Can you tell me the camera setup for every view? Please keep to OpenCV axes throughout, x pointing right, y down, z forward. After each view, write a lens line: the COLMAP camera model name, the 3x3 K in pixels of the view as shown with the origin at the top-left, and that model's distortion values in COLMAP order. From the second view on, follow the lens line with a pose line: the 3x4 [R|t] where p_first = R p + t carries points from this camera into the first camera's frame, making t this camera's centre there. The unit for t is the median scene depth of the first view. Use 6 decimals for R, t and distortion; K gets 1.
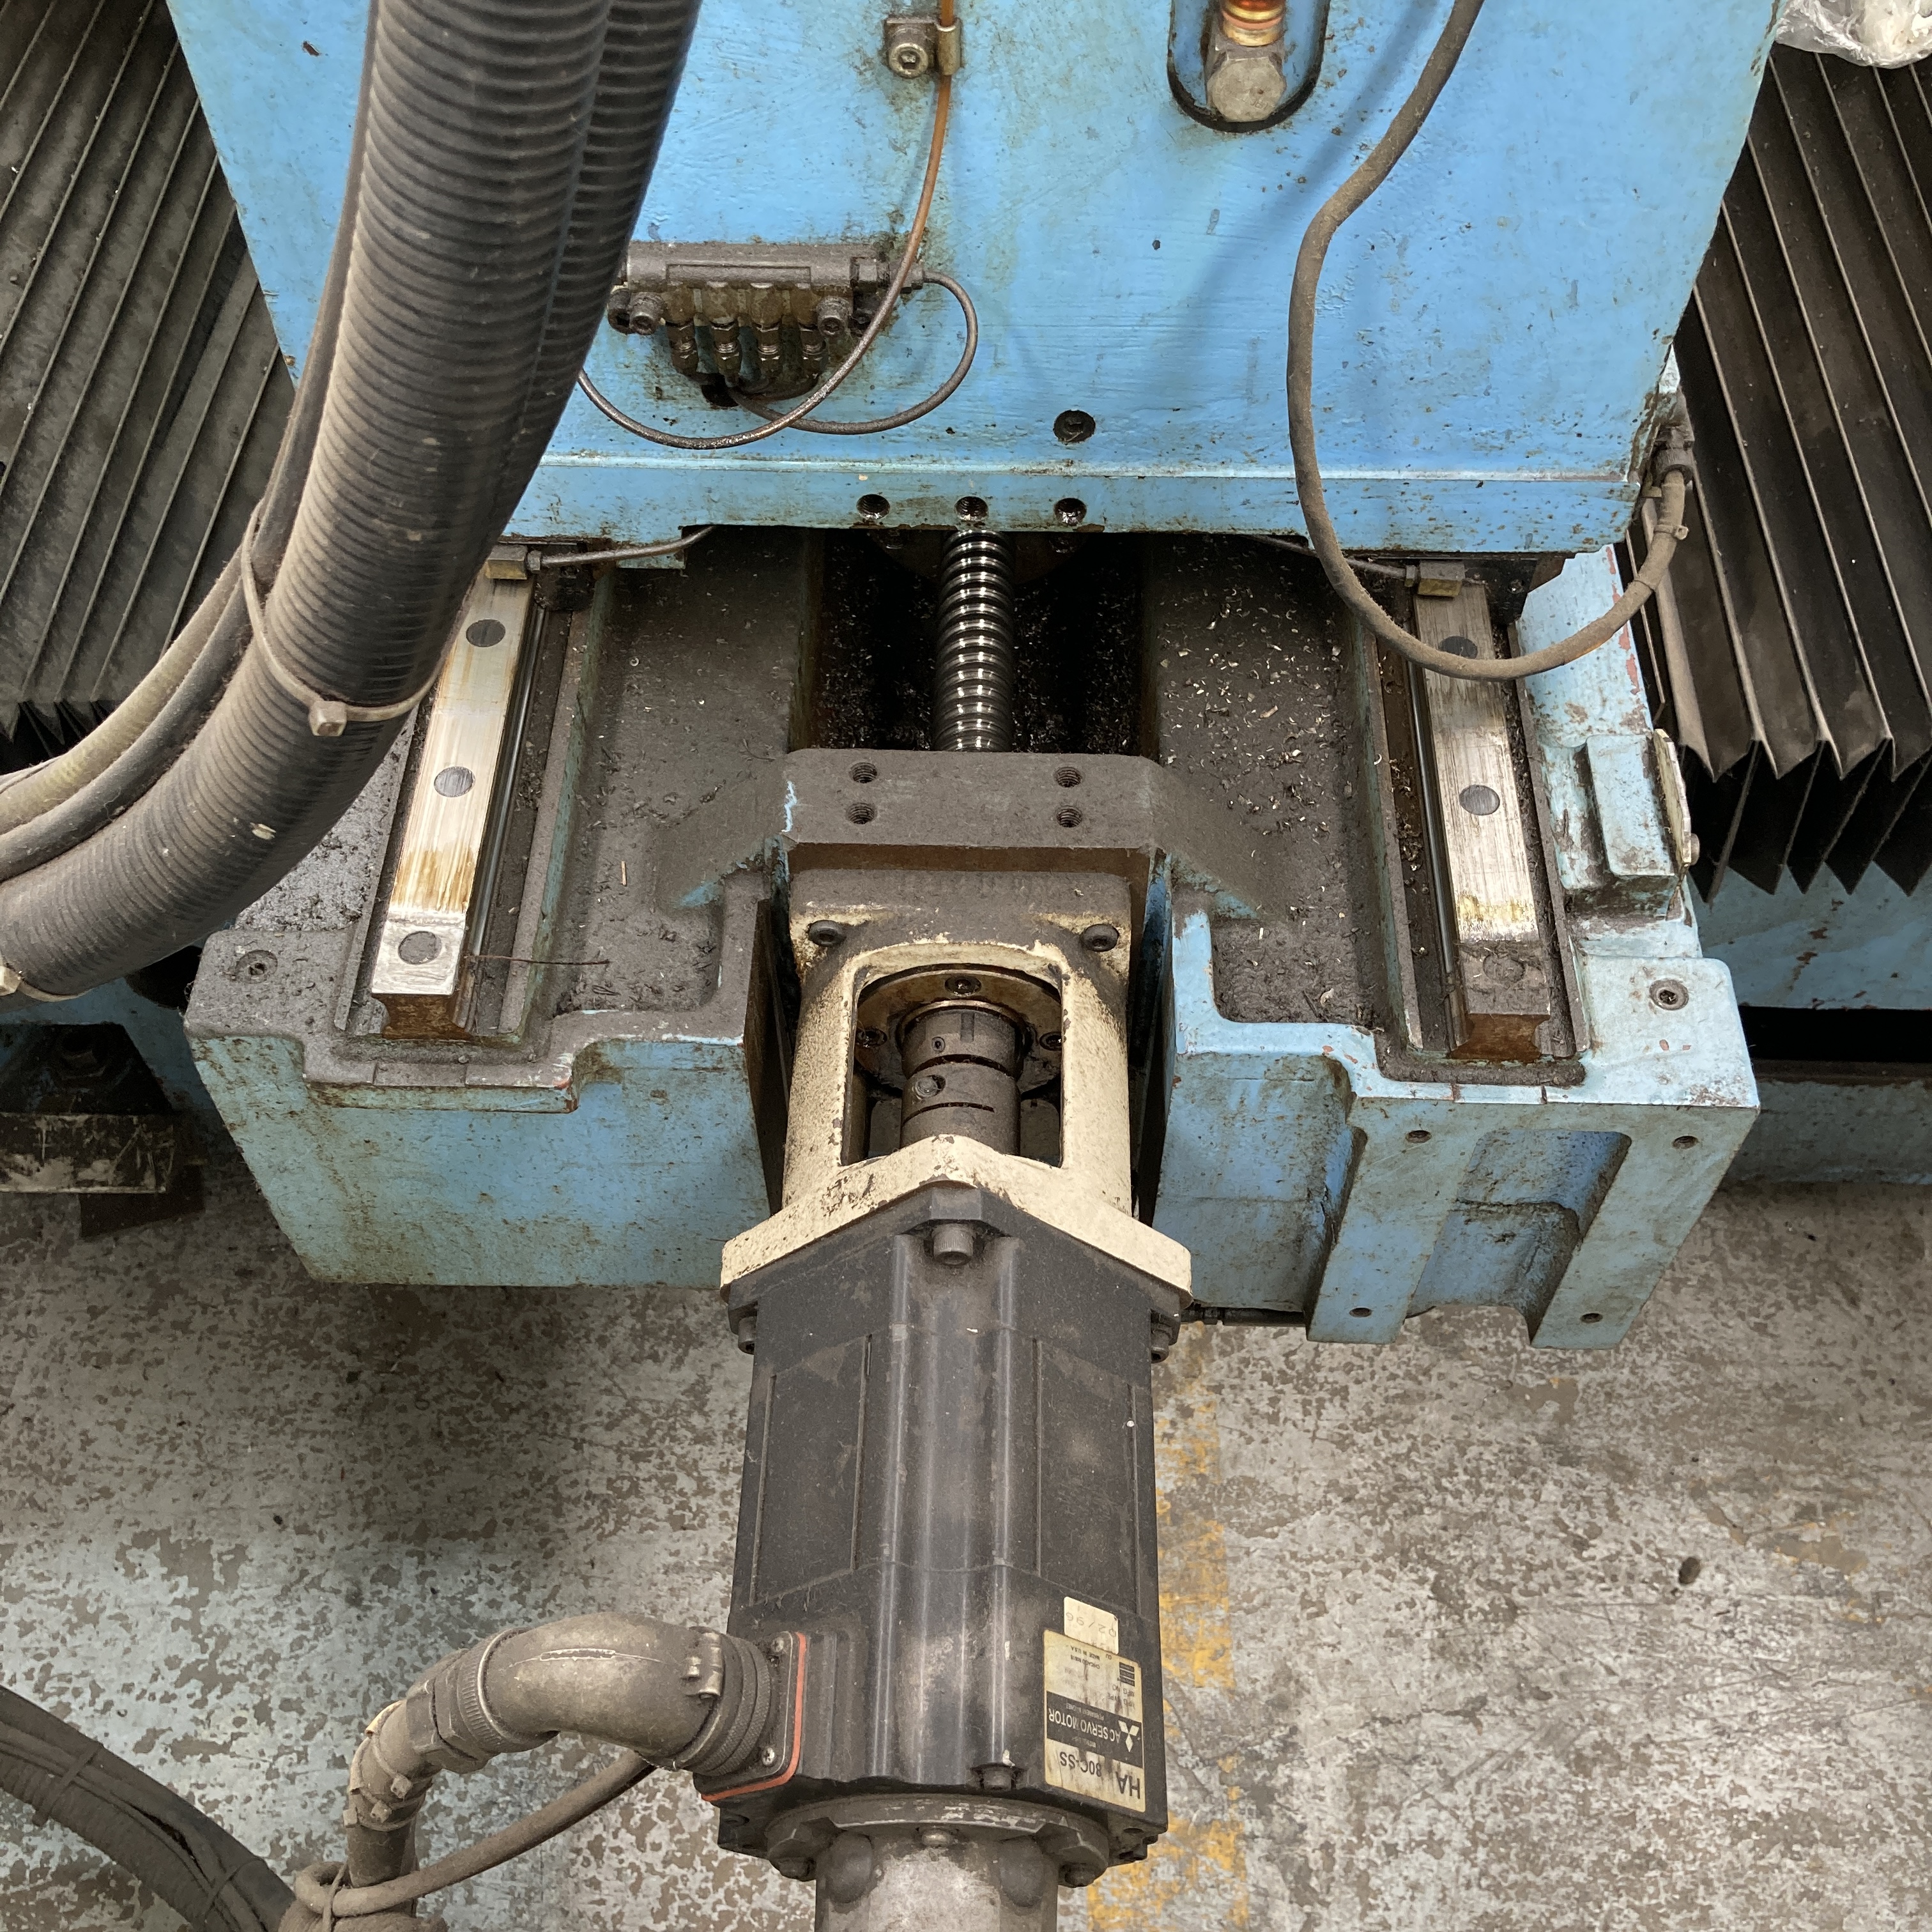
lens RADIAL K [[2137.0, 0, 974.2], [0, 2137.0, 971.1], [0, 0, 1]] dist [0.016498, 0.000000]
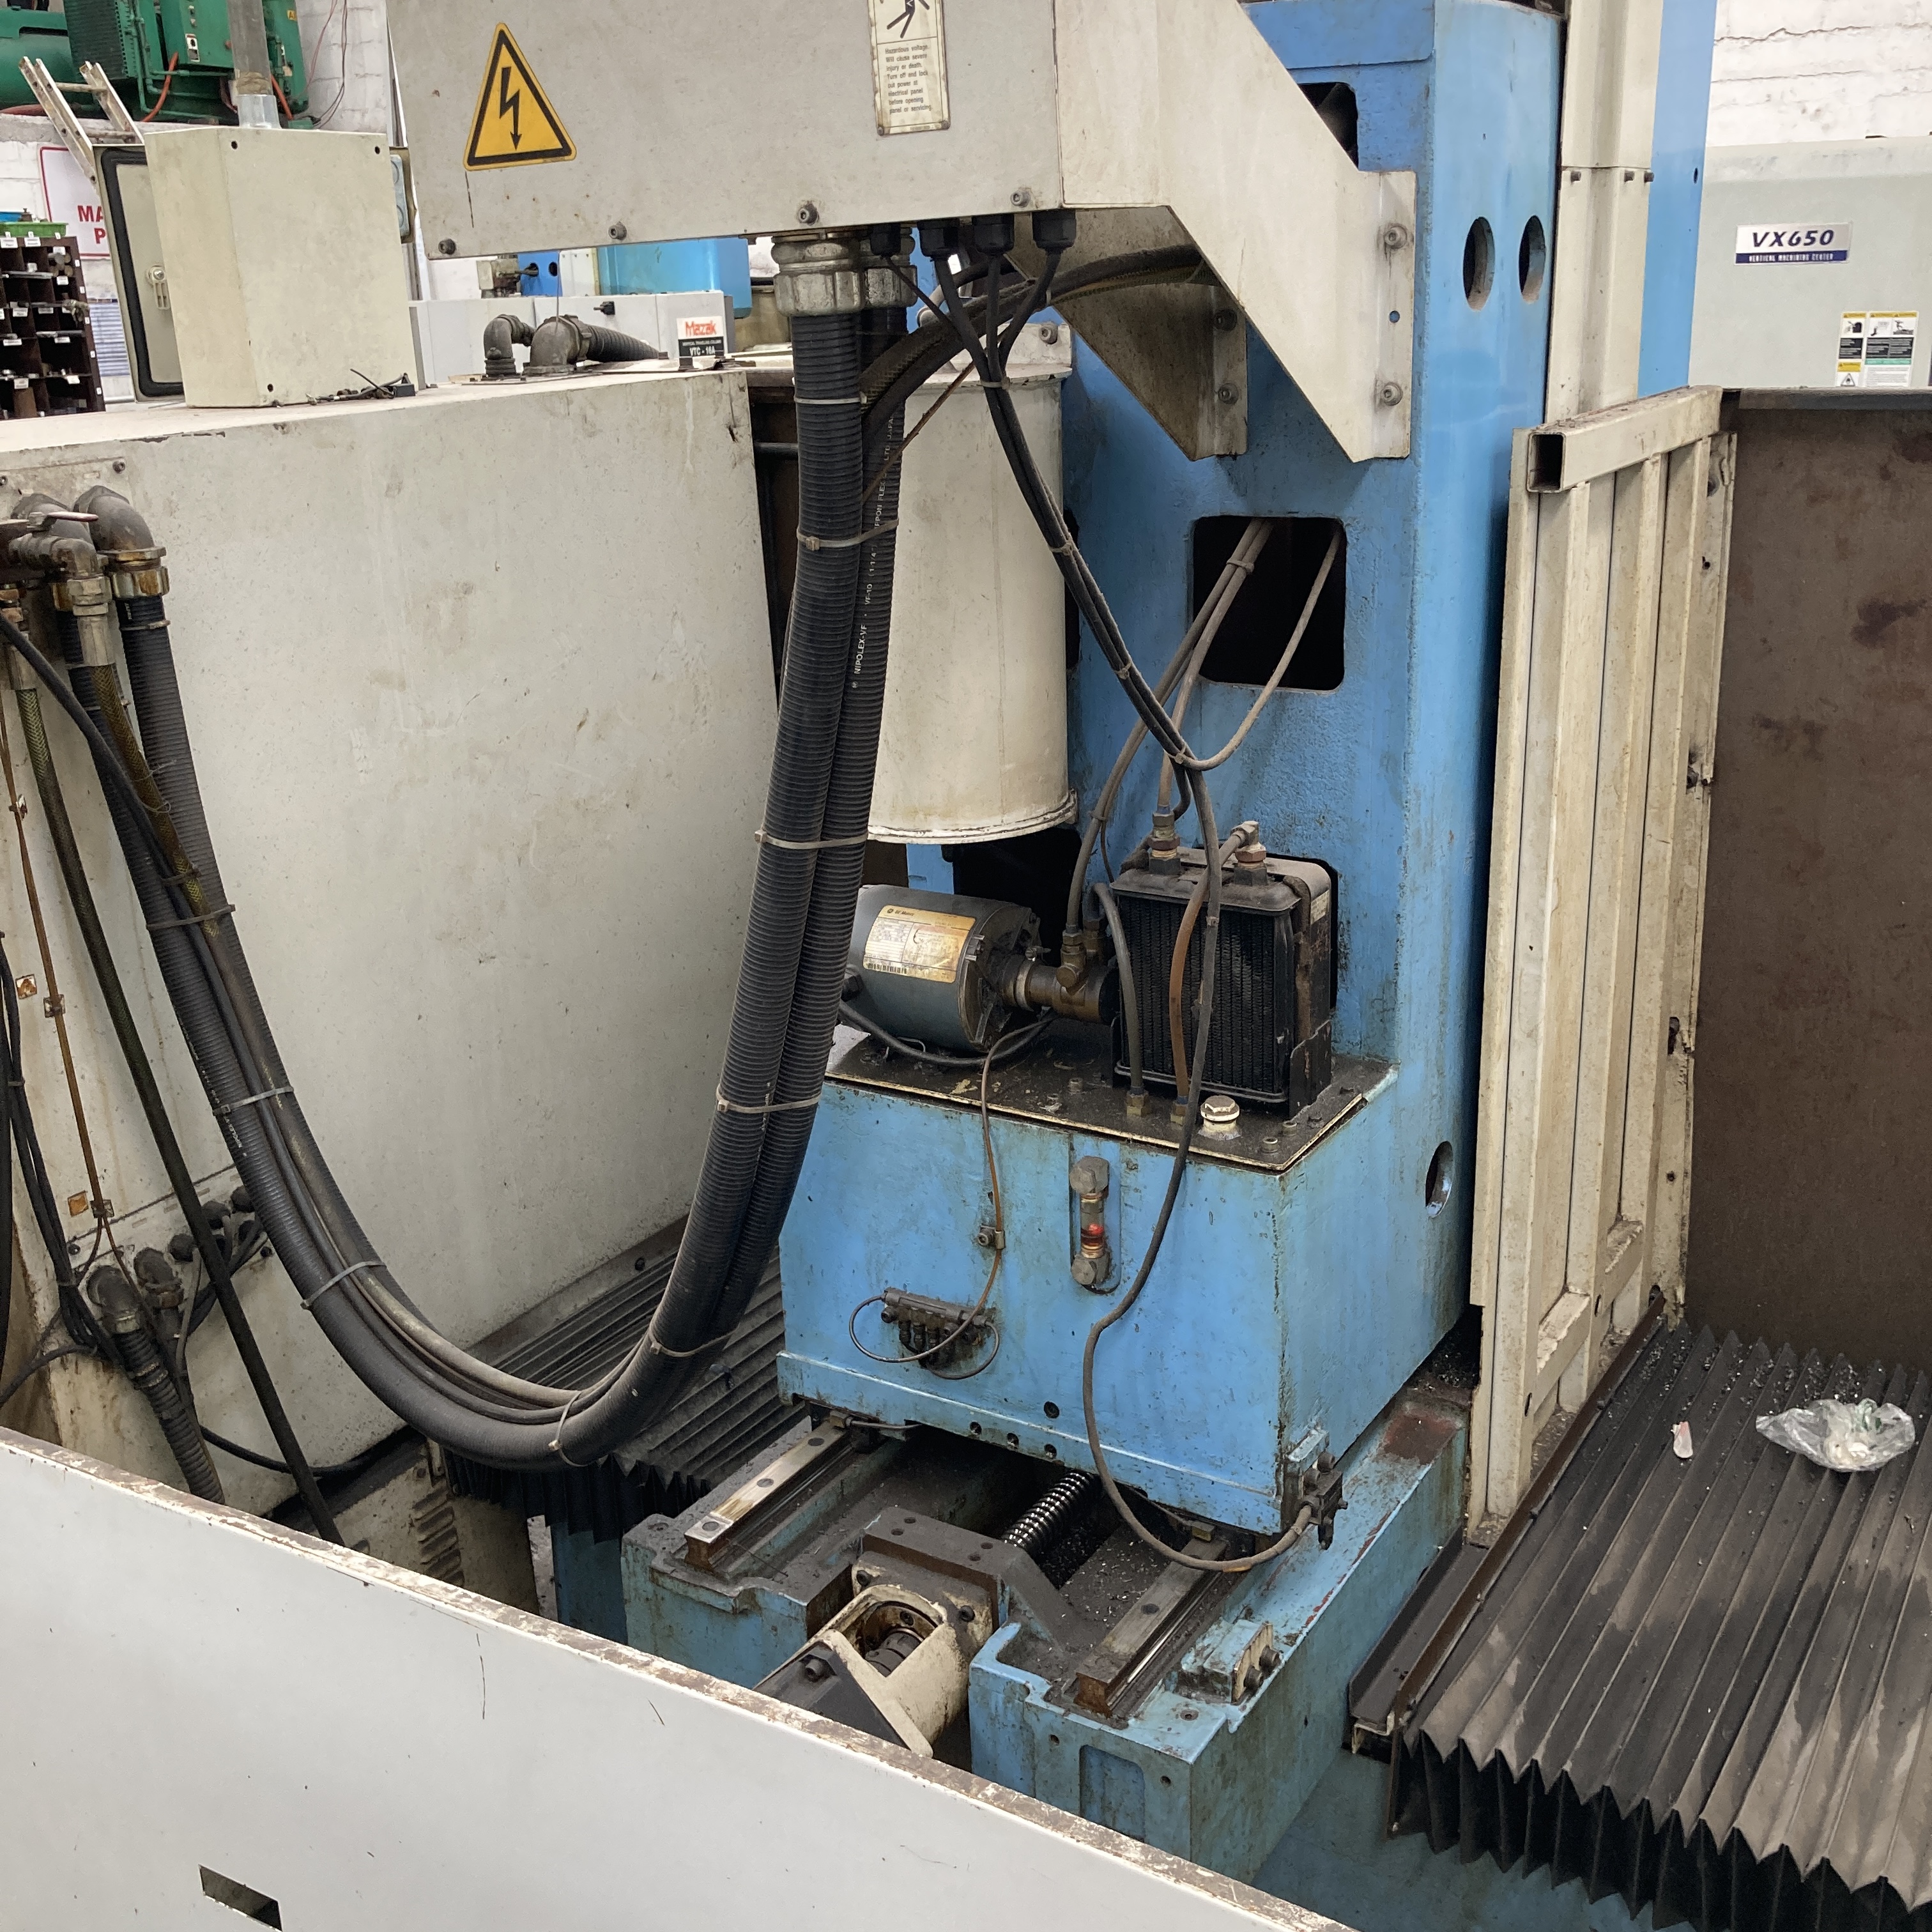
lens RADIAL K [[2137.0, 0, 1006.2], [0, 2137.0, 953.0], [0, 0, 1]] dist [0.016498, 0.000000]
pose [[0.864791, 0.129025, -0.485271, 0.588845], [-0.390702, 0.779964, -0.488884, 0.281909], [0.315416, 0.612379, 0.724917, -0.549517]]
